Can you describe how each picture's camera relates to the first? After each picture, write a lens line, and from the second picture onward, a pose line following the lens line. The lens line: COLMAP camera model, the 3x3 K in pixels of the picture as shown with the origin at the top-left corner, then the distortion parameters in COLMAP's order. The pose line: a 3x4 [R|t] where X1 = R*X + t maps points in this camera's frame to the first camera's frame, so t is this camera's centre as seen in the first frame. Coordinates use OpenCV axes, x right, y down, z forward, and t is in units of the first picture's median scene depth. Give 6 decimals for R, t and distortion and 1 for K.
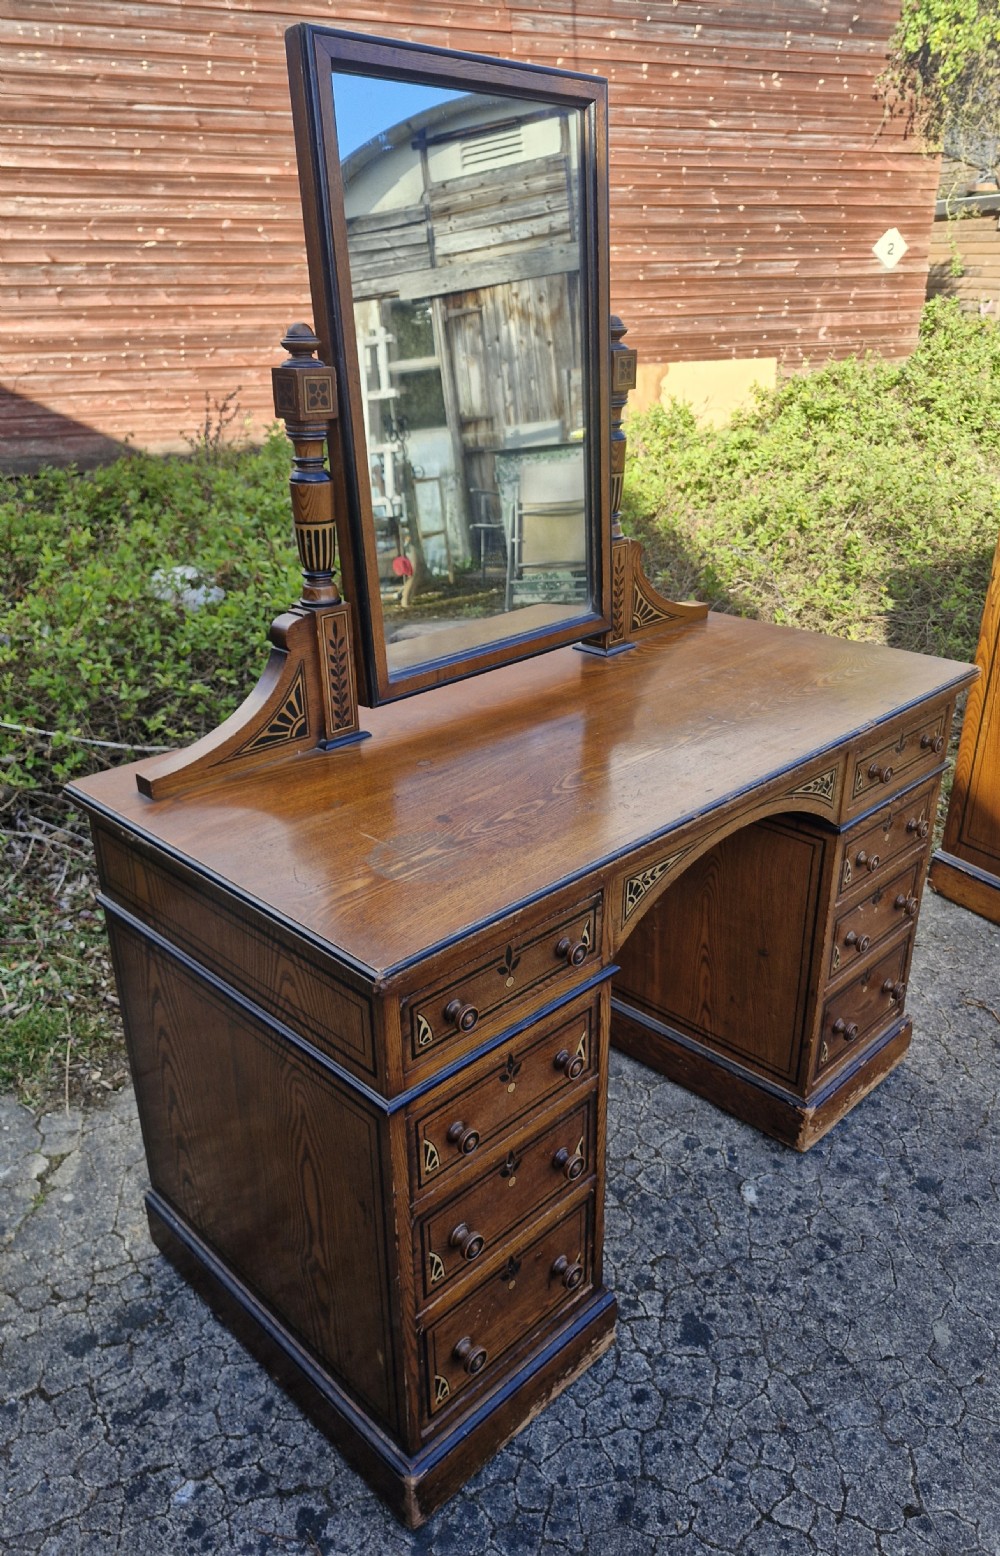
lens RADIAL K [[1104.6, 0, 481.0], [0, 1104.6, 760.5], [0, 0, 1]] dist [0.044284, -0.041117]
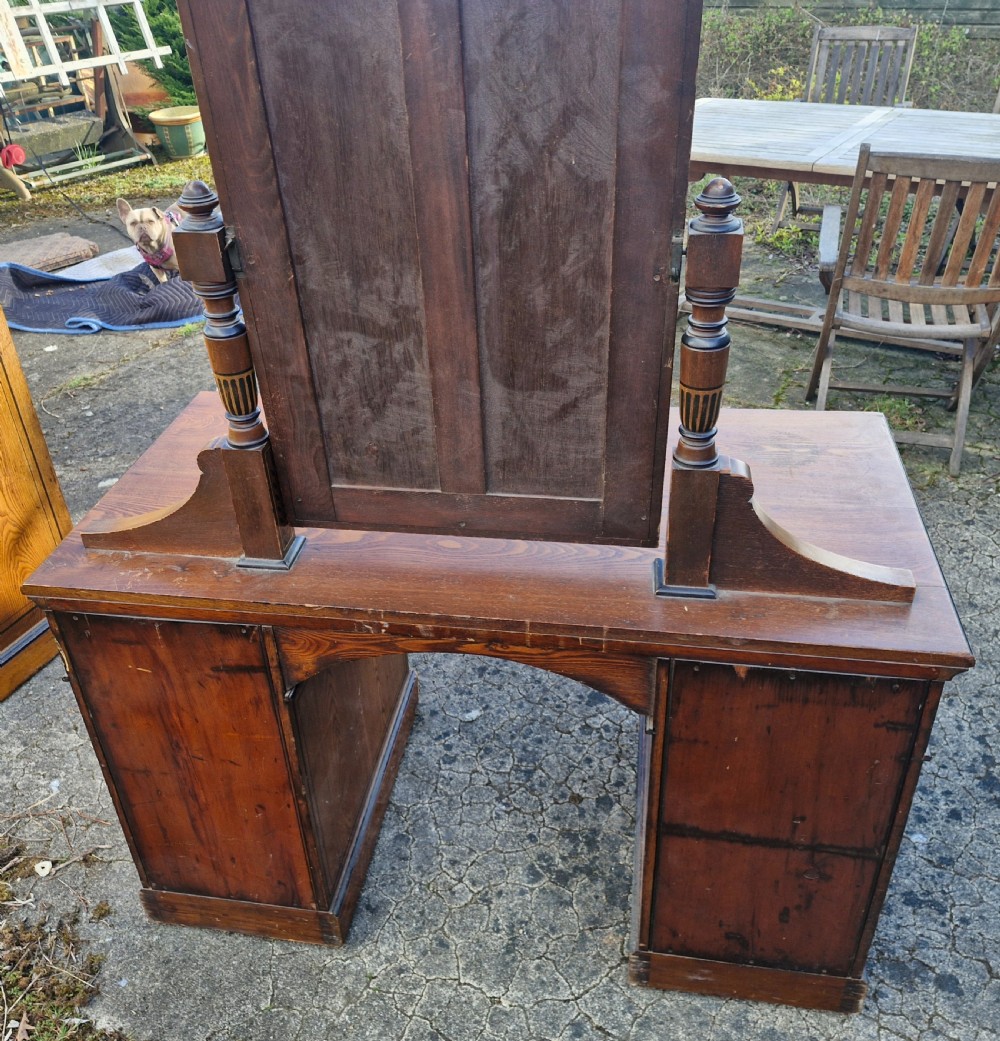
lens RADIAL K [[1009.1, 0, 472.7], [0, 1009.1, 490.7], [0, 0, 1]] dist [0.039917, 0.000000]
pose [[-0.586948, -0.403288, 0.702033, -0.629272], [0.358508, 0.648001, 0.671987, -0.757025], [-0.725923, 0.646106, -0.235761, 1.312748]]
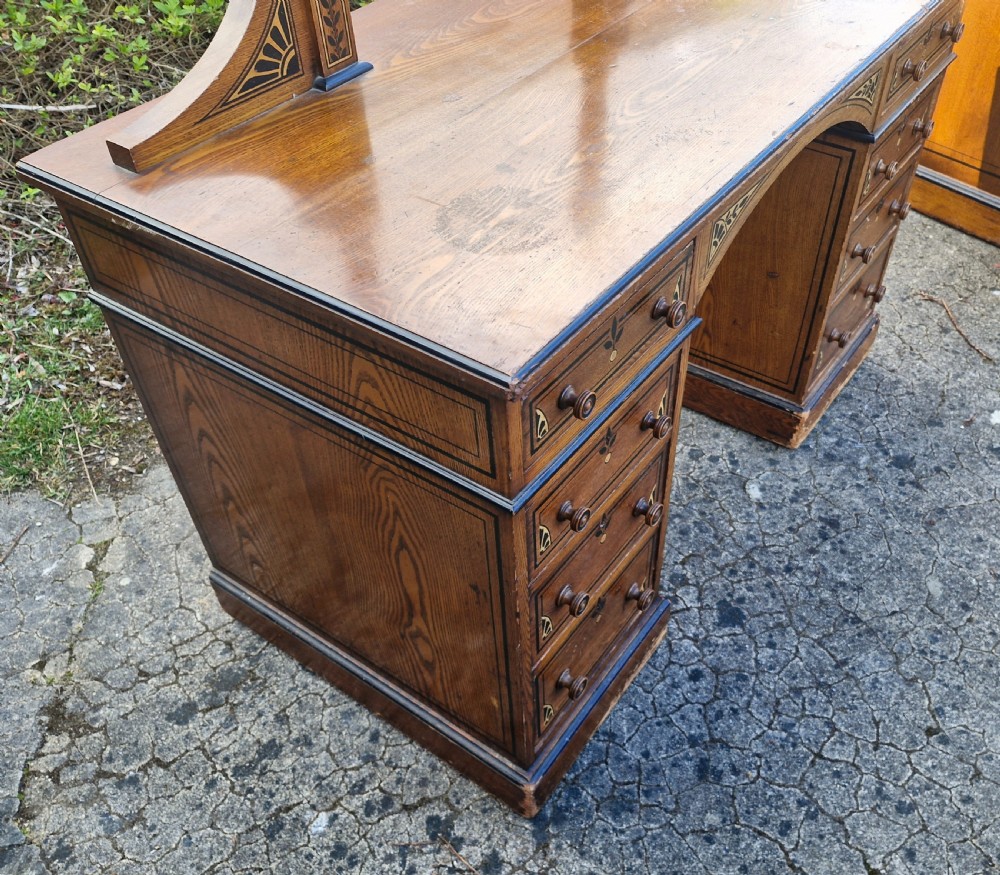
lens RADIAL K [[917.2, 0, 527.1], [0, 917.2, 482.7], [0, 0, 1]] dist [0.056958, 0.000000]
pose [[0.983568, -0.133634, 0.121390, -0.114194], [0.076271, 0.917008, 0.391508, -0.001576], [-0.163634, -0.375817, 0.912133, 0.223342]]
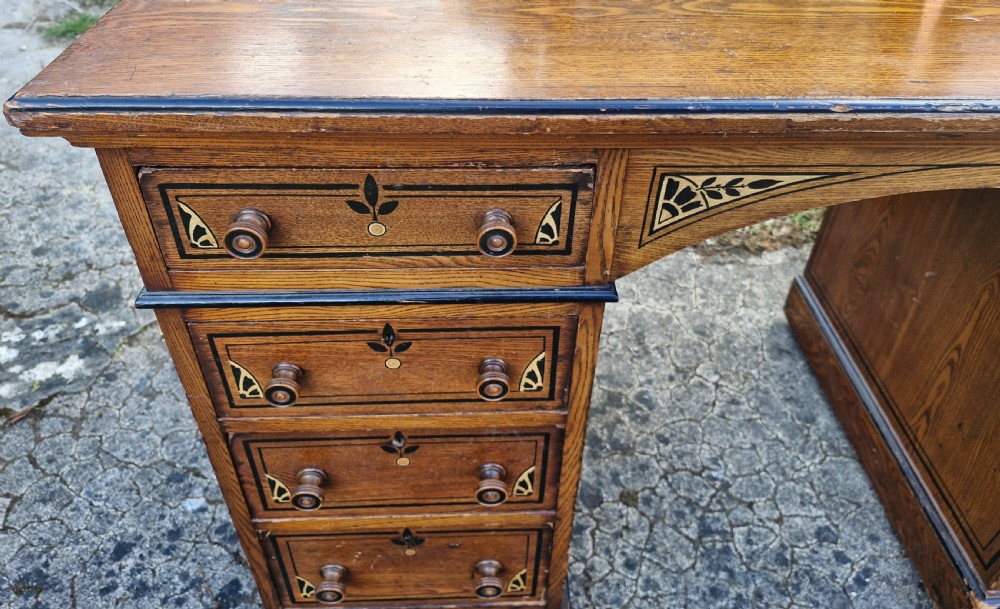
lens RADIAL K [[704.5, 0, 504.8], [0, 704.5, 229.1], [0, 0, 1]] dist [0.050835, -0.067005]
pose [[0.746643, 0.420887, -0.515148, 0.233710], [-0.284699, 0.902069, 0.324373, 0.031257], [0.601224, -0.095529, 0.793350, 0.547012]]
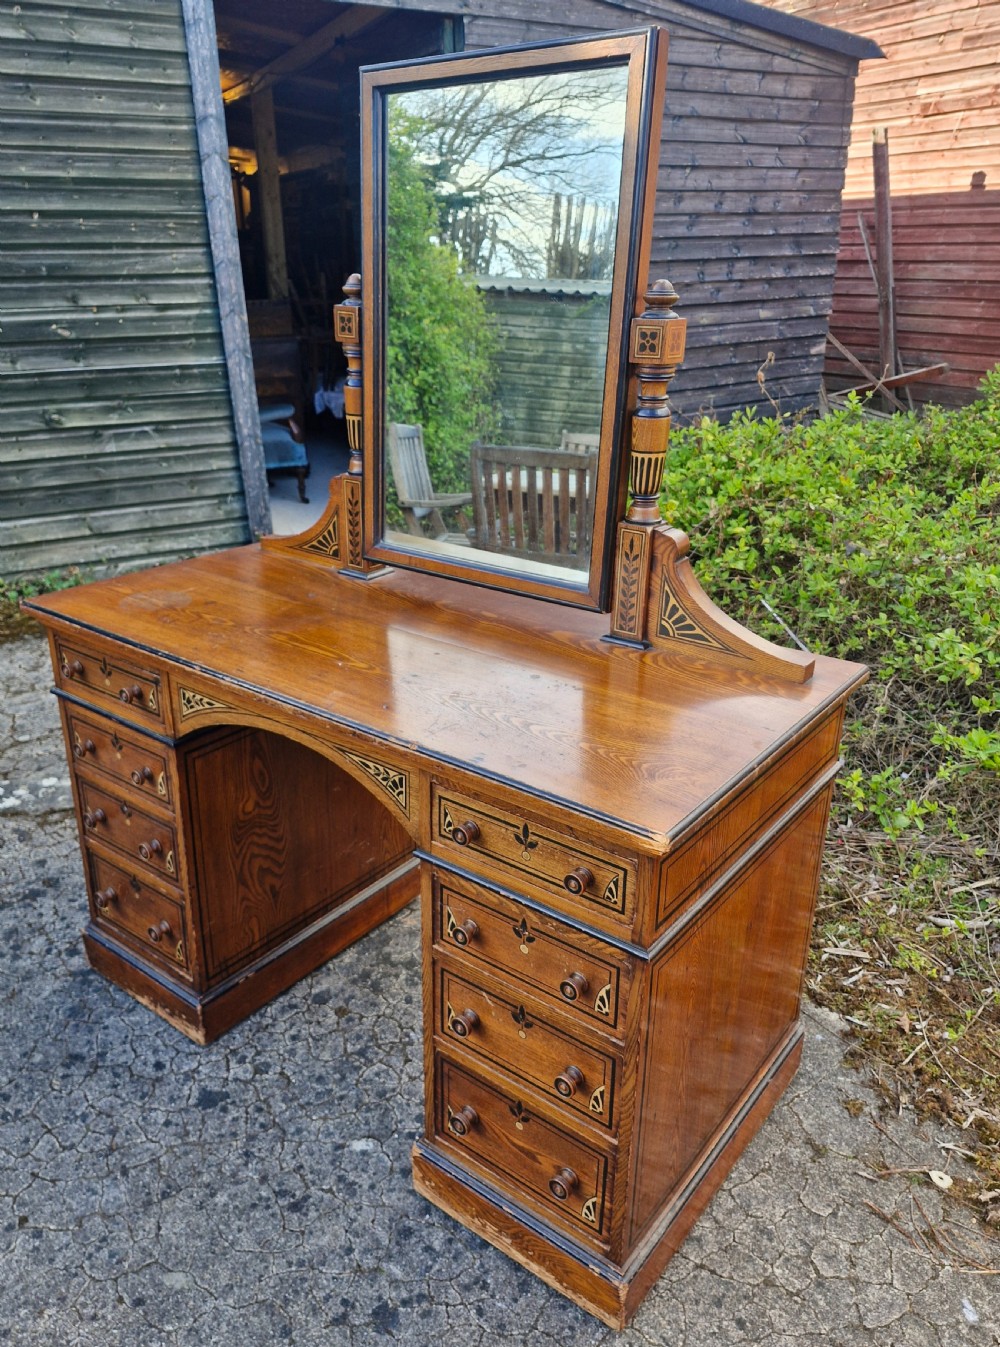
lens RADIAL K [[1014.7, 0, 465.9], [0, 1014.7, 661.5], [0, 0, 1]] dist [0.054265, -0.053722]
pose [[0.131095, 0.375952, -0.917319, 1.104132], [-0.385135, 0.871939, 0.302313, -0.361735], [0.913501, 0.313660, 0.259099, 0.832283]]
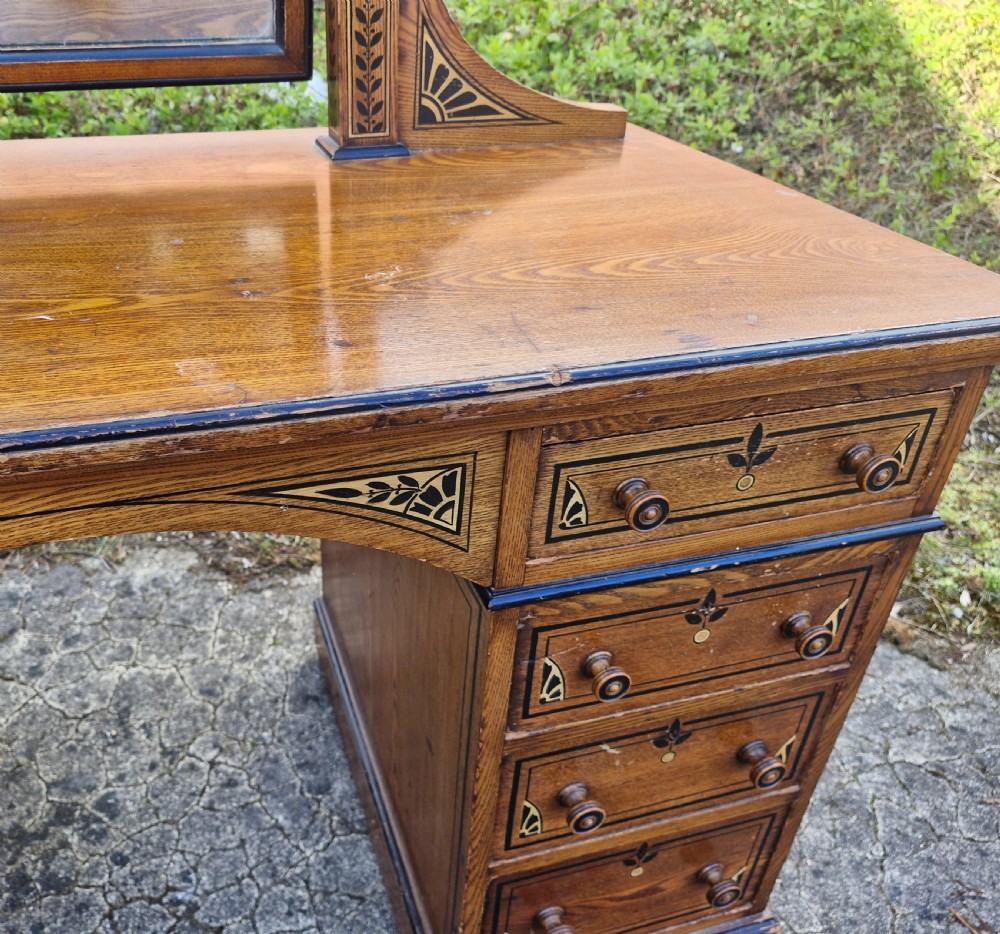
lens RADIAL K [[885.1, 0, 387.6], [0, 885.1, 461.5], [0, 0, 1]] dist [0.023174, -0.019896]
pose [[0.878178, 0.275300, -0.391170, 0.438969], [-0.206682, 0.955883, 0.208736, -0.057392], [0.431377, -0.102459, 0.896335, 0.727672]]
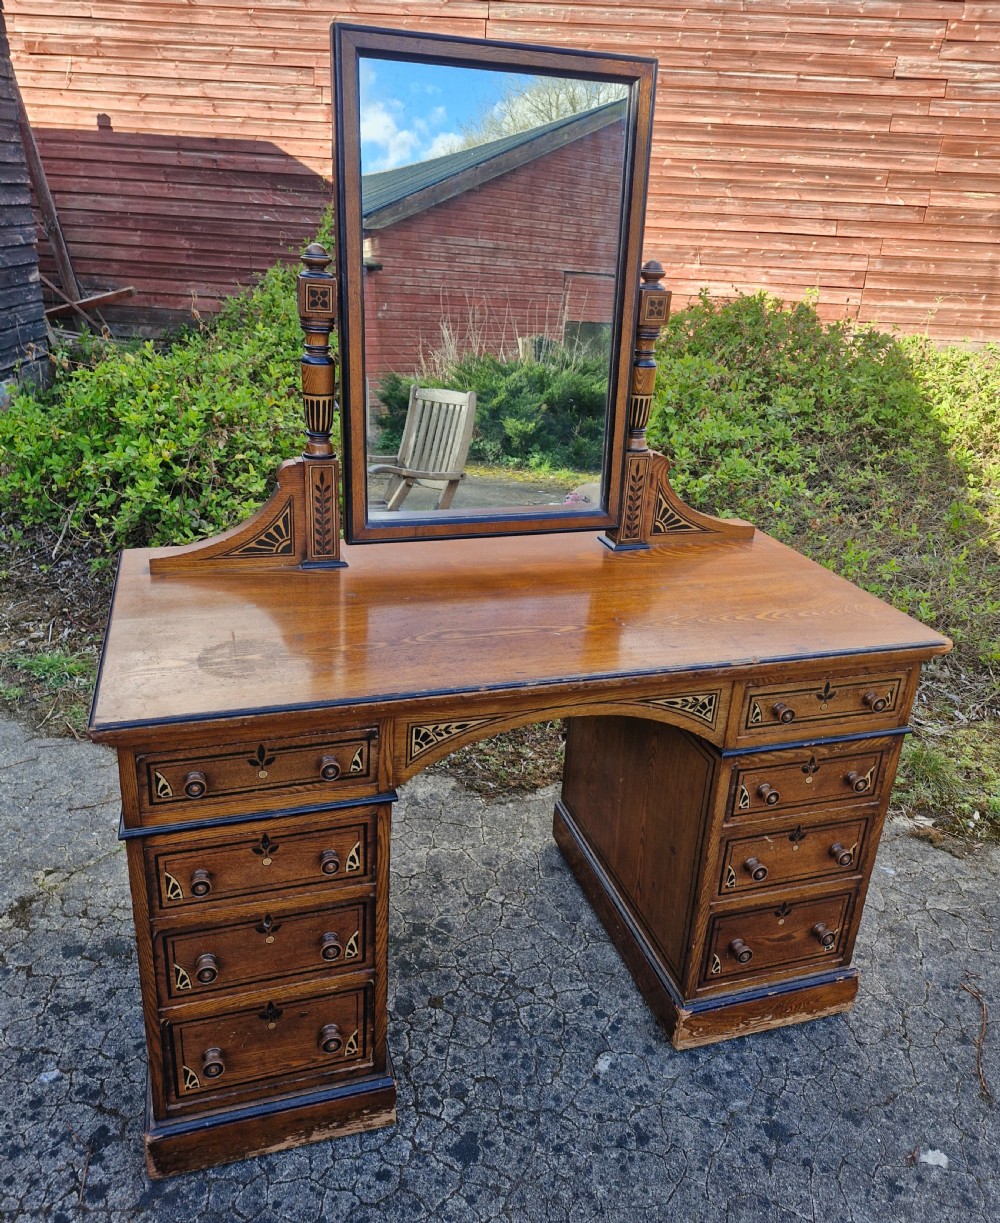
lens RADIAL K [[929.1, 0, 495.7], [0, 929.1, 561.4], [0, 0, 1]] dist [0.058906, -0.058442]
pose [[0.889924, 0.214263, -0.402650, 0.482679], [-0.231784, 0.972753, 0.005351, -0.073982], [0.392825, 0.088566, 0.915338, 0.098304]]
